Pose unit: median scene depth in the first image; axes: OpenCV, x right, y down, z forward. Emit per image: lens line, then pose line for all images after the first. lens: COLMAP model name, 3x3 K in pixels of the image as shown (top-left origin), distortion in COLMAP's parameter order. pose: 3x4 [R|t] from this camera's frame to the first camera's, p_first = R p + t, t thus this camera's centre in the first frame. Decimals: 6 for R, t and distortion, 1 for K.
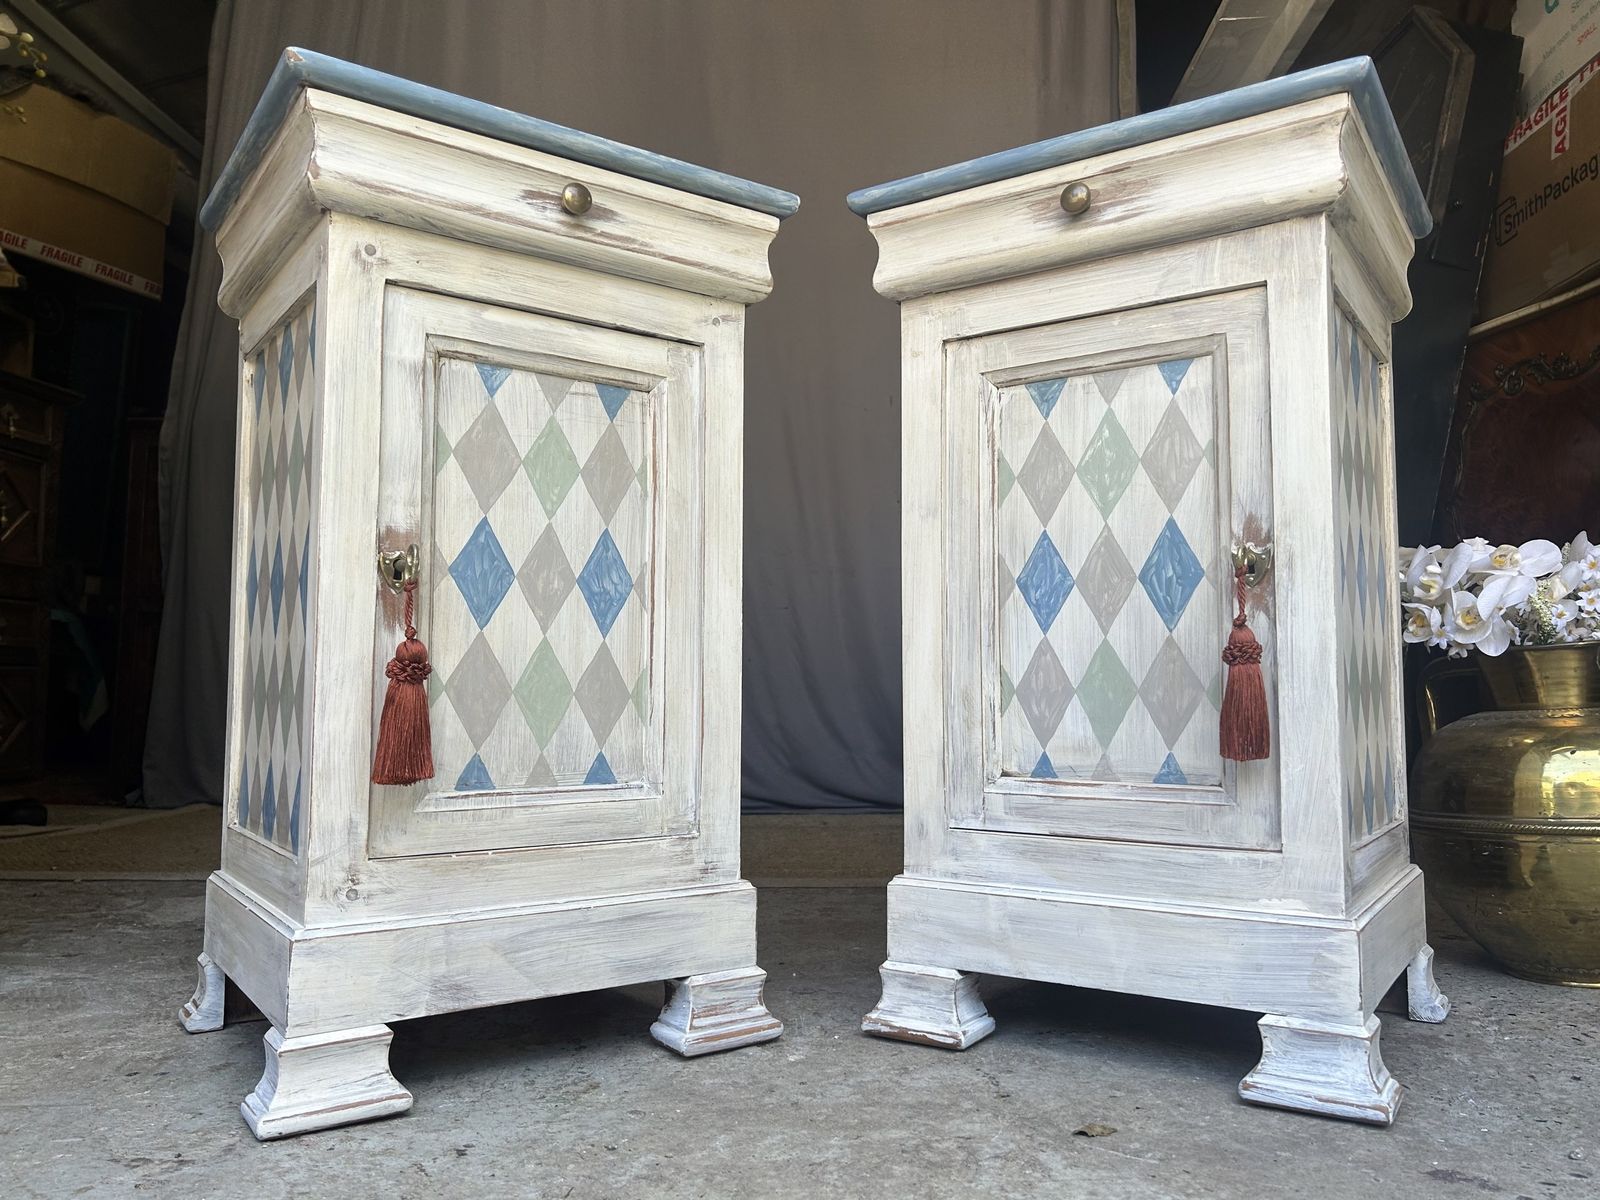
lens RADIAL K [[1200.3, 0, 800.0], [0, 1200.3, 600.0], [0, 0, 1]] dist [0.046185, -0.063909]
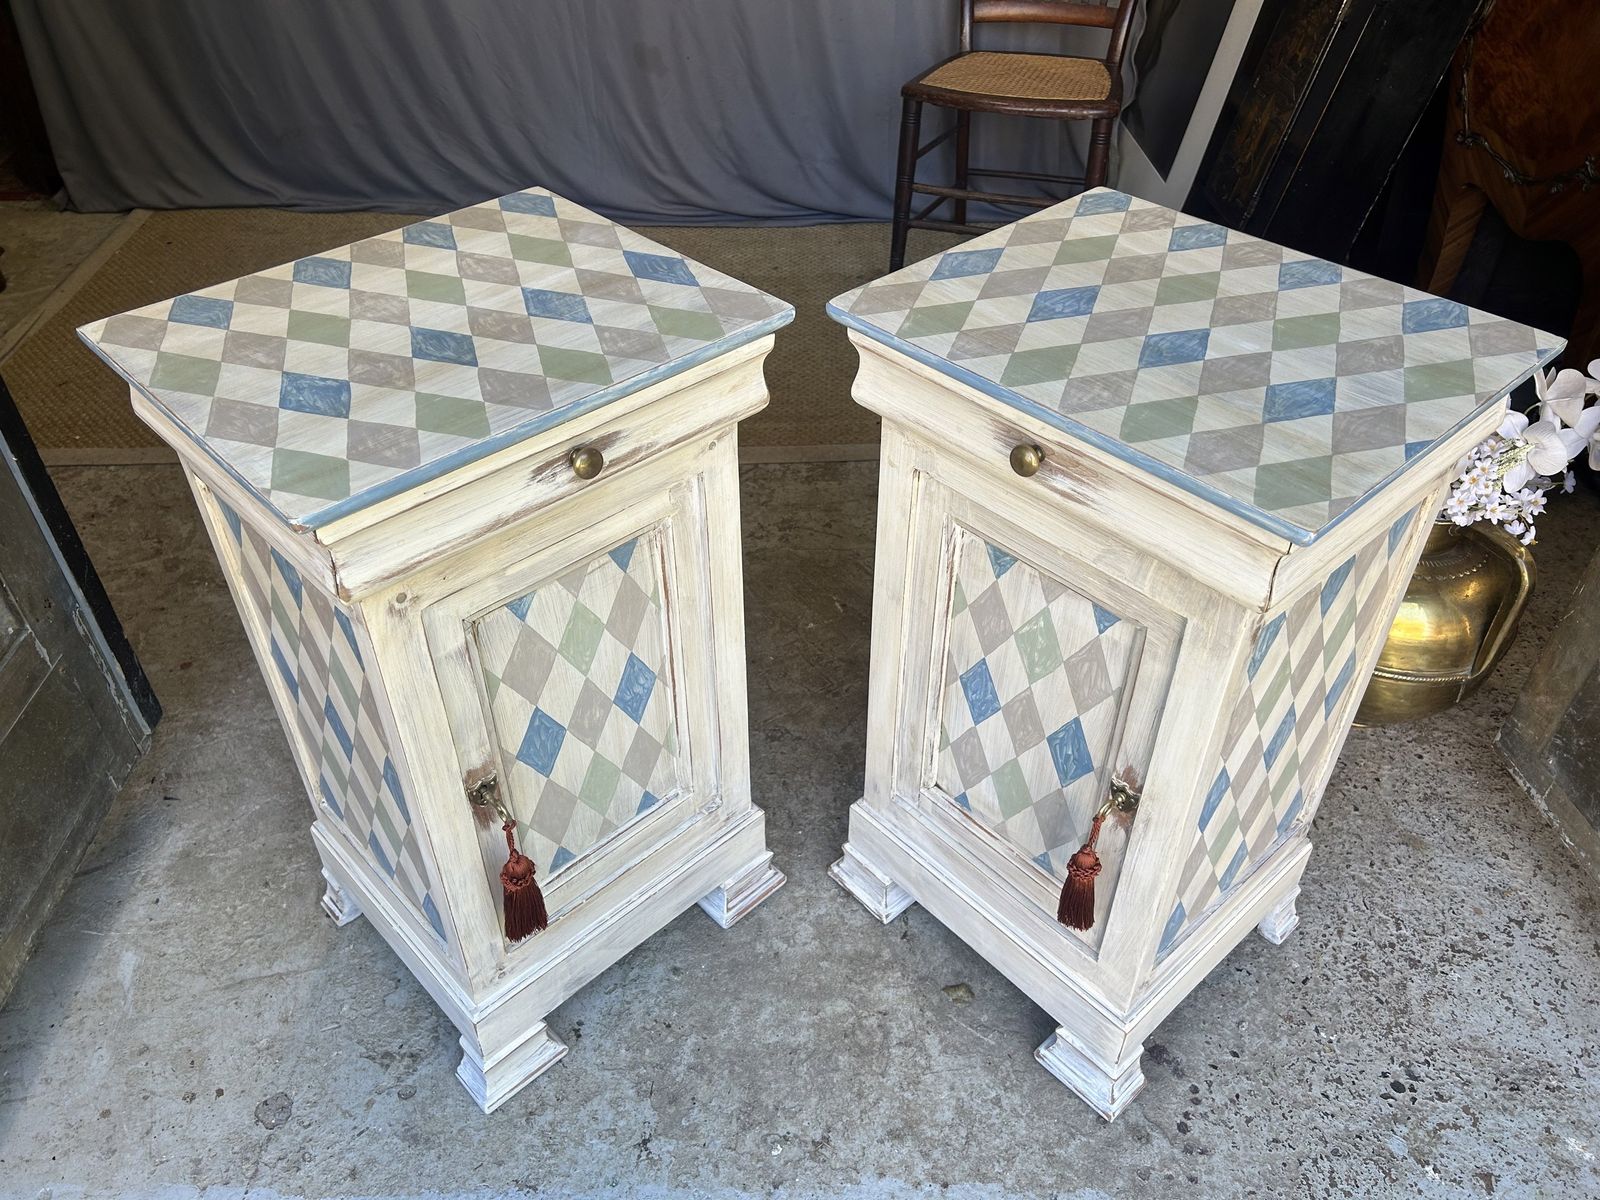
lens RADIAL K [[1202.8, 0, 799.7], [0, 1202.8, 582.2], [0, 0, 1]] dist [0.041727, -0.065291]
pose [[0.969934, 0.150121, -0.191549, 0.250924], [0.020676, 0.733404, 0.679478, -0.891364], [0.242487, -0.663010, 0.708250, 0.245435]]
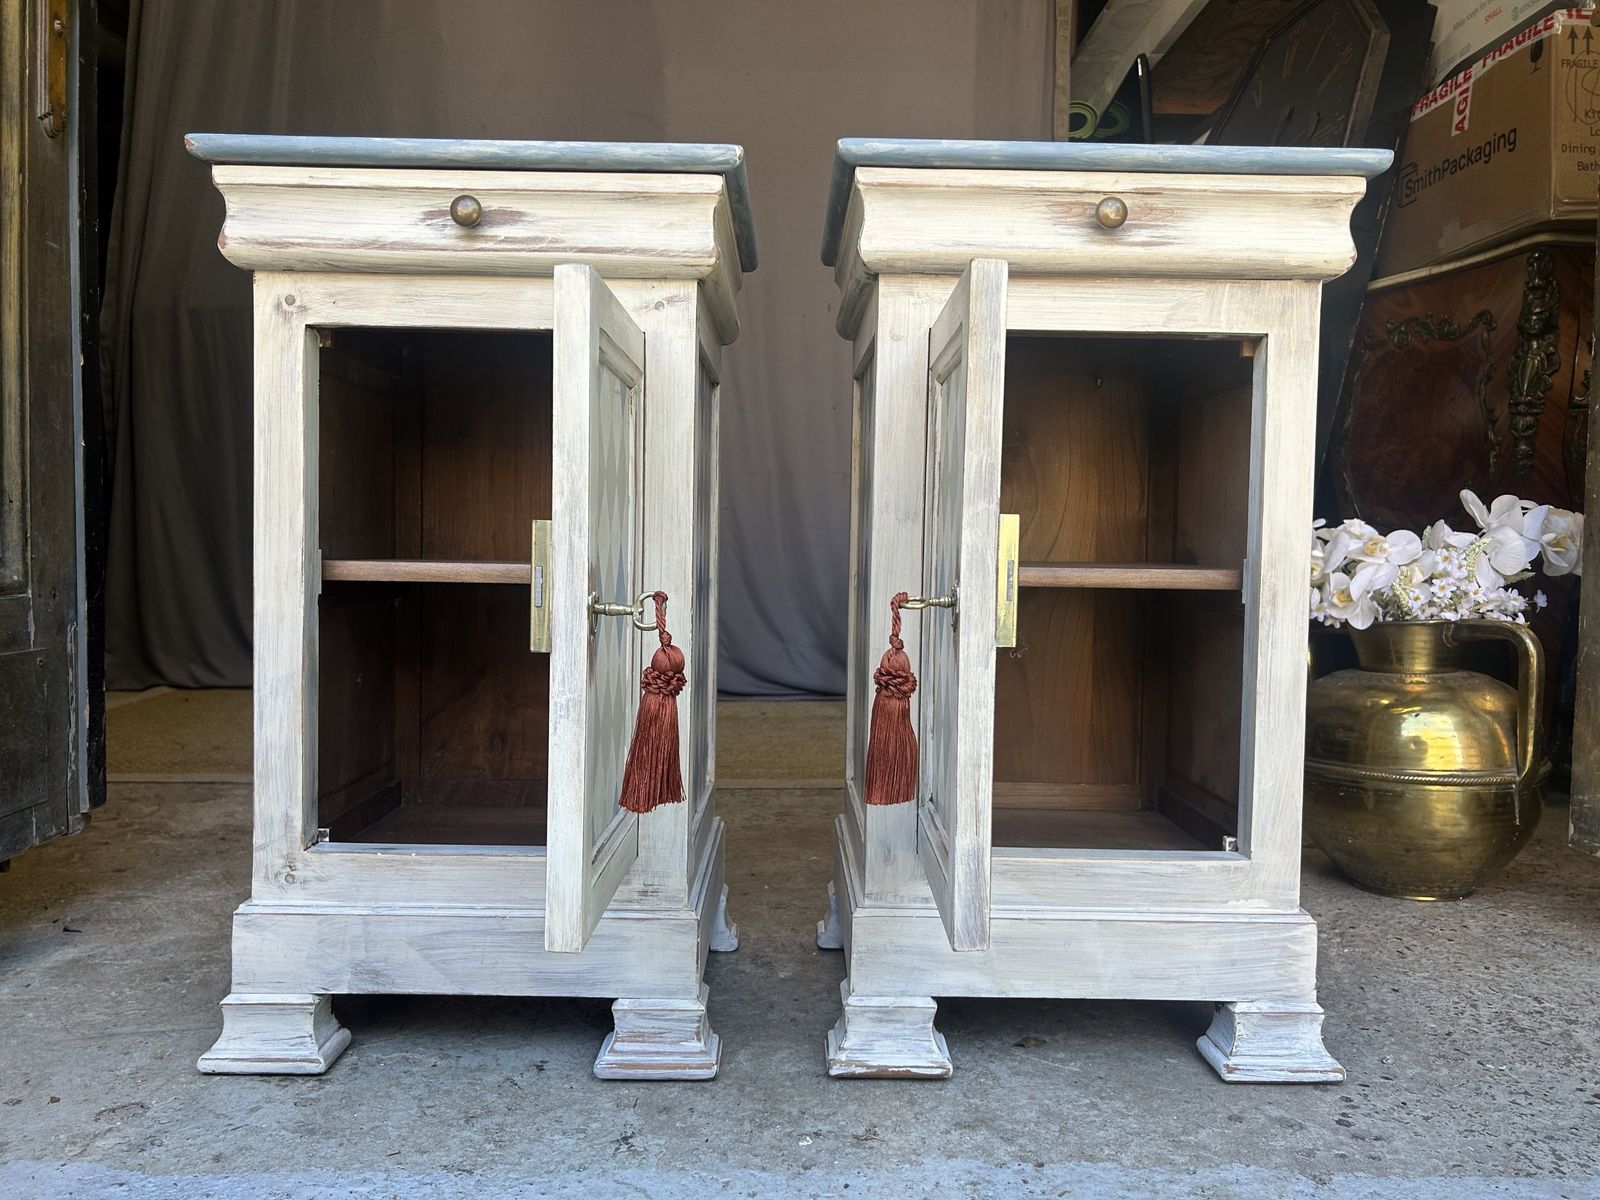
lens RADIAL K [[1202.8, 0, 799.7], [0, 1202.8, 582.2], [0, 0, 1]] dist [0.041727, -0.065291]
pose [[0.828378, -0.002215, 0.560166, -0.521923], [-0.060836, 0.993722, 0.093894, -0.114214], [-0.556857, -0.111858, 0.823042, 0.307127]]
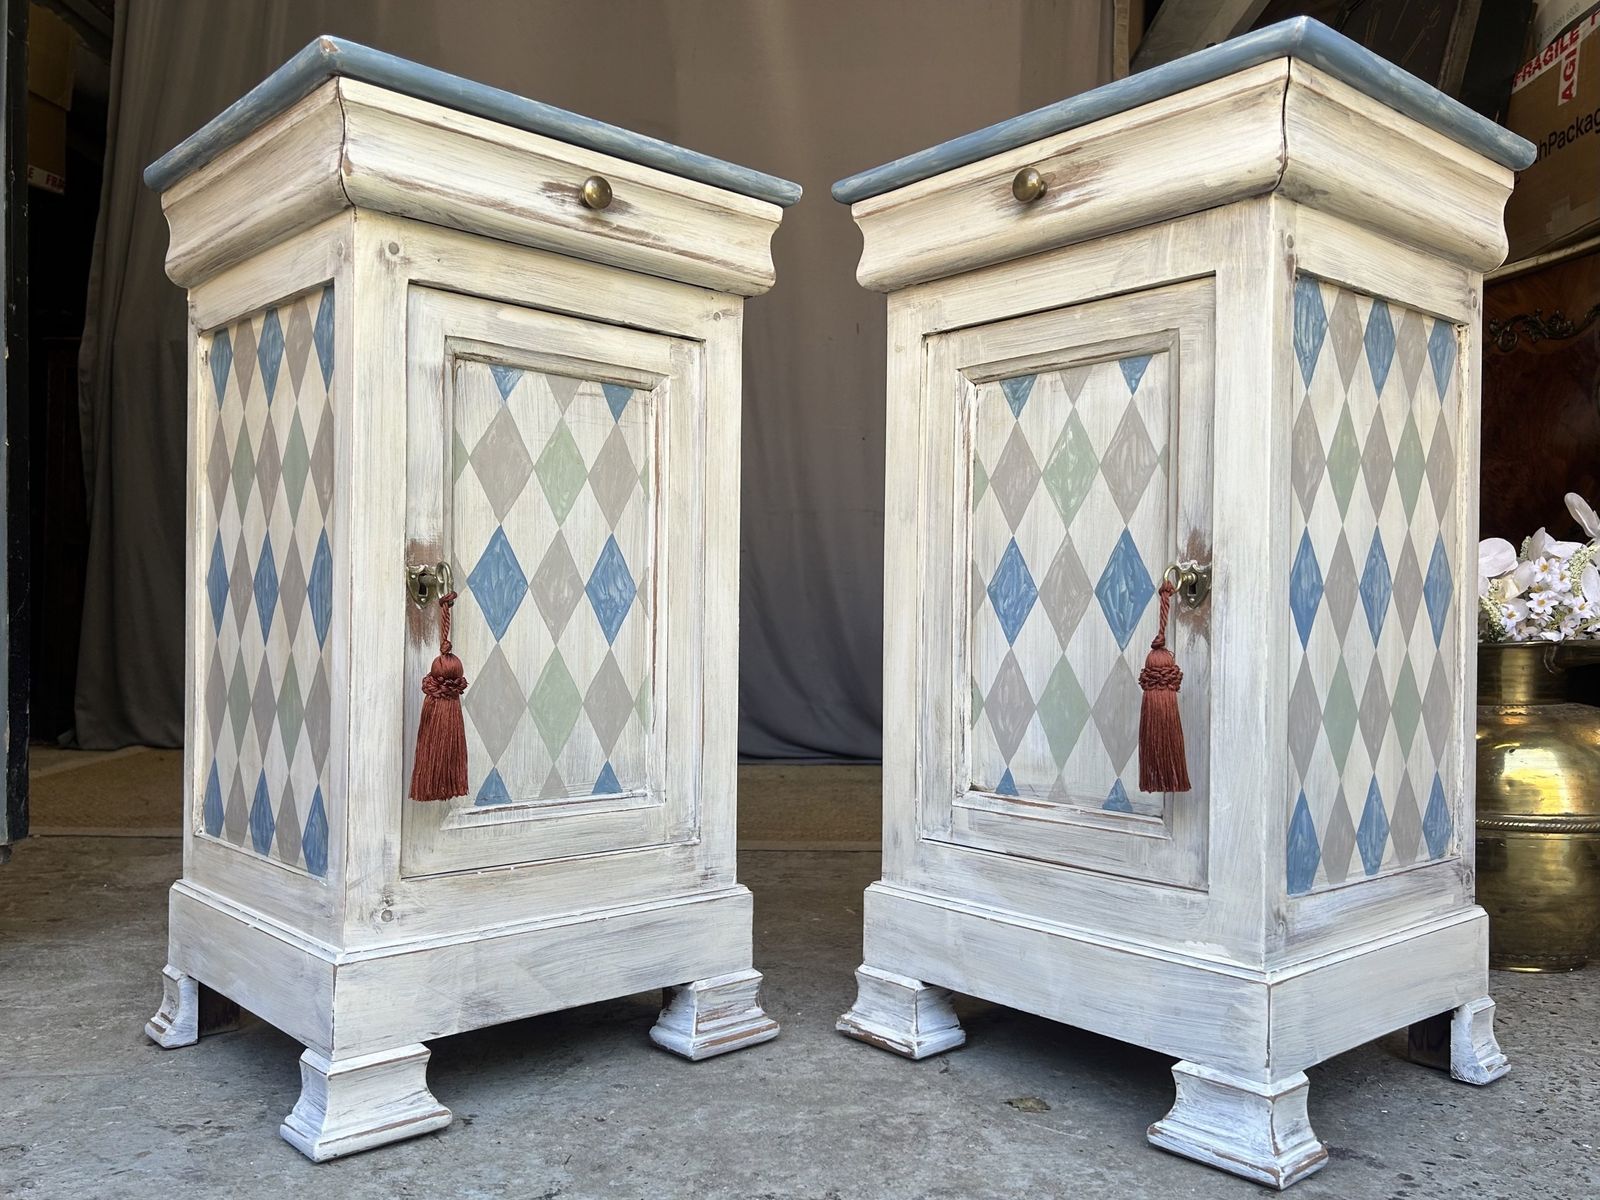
lens RADIAL K [[1308.3, 0, 757.4], [0, 1308.3, 616.1], [0, 0, 1]] dist [0.050852, -0.097077]
pose [[0.958495, 0.008424, -0.284984, 0.320103], [0.013356, 0.997139, 0.074398, -0.079118], [0.284796, -0.075116, 0.955641, -0.054963]]
